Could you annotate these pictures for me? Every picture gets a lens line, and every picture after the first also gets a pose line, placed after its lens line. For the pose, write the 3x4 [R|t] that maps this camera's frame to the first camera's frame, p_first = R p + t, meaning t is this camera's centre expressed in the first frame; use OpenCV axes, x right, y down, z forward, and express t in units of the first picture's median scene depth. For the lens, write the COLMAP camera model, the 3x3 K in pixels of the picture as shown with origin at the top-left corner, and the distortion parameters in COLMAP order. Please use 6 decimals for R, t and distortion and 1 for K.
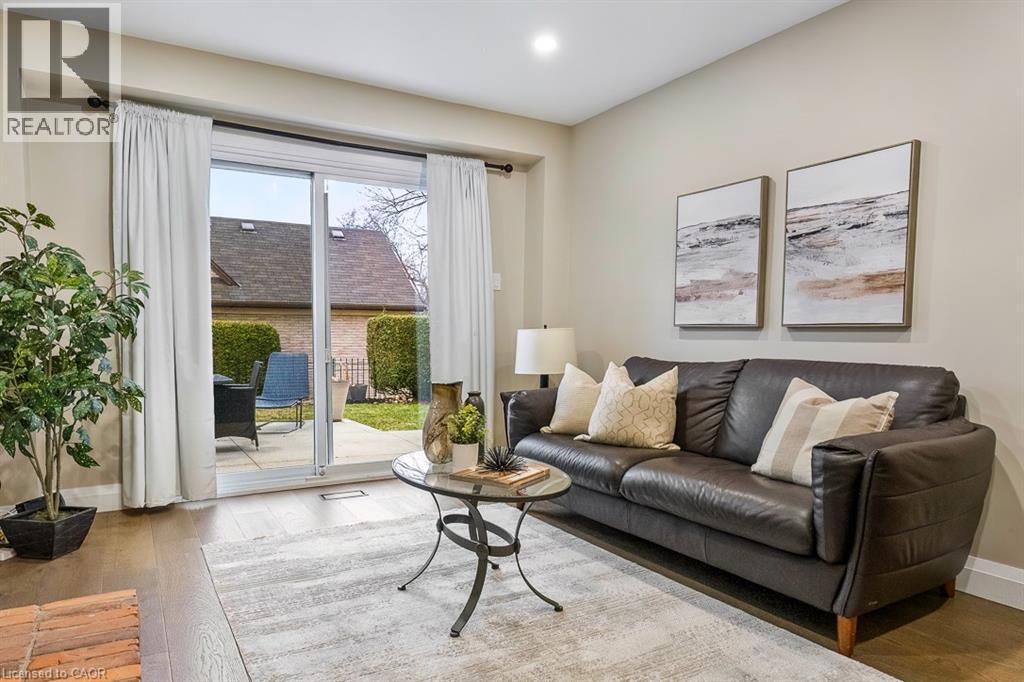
lens RADIAL K [[652.4, 0, 501.3], [0, 652.4, 384.2], [0, 0, 1]] dist [-0.000339, -0.001159]
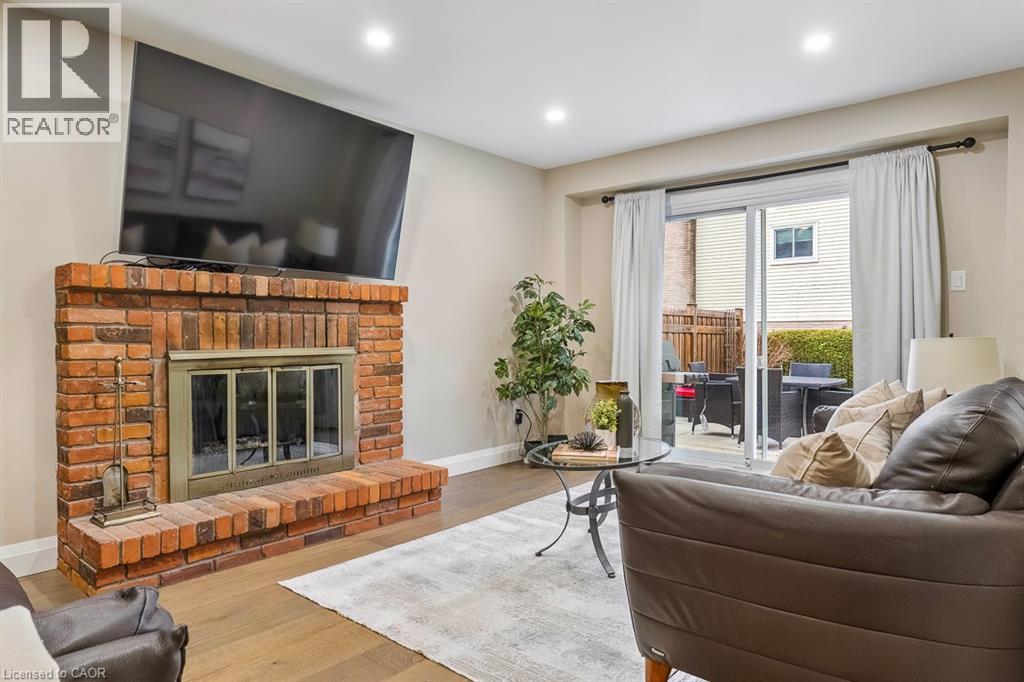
lens RADIAL K [[630.6, 0, 512.0], [0, 630.6, 341.0], [0, 0, 1]] dist [-0.001112, -0.001600]
pose [[0.322052, 0.004058, -0.946713, 0.654022], [-0.072967, 0.997123, -0.020548, -0.026878], [0.943906, 0.075696, 0.321421, 0.250874]]
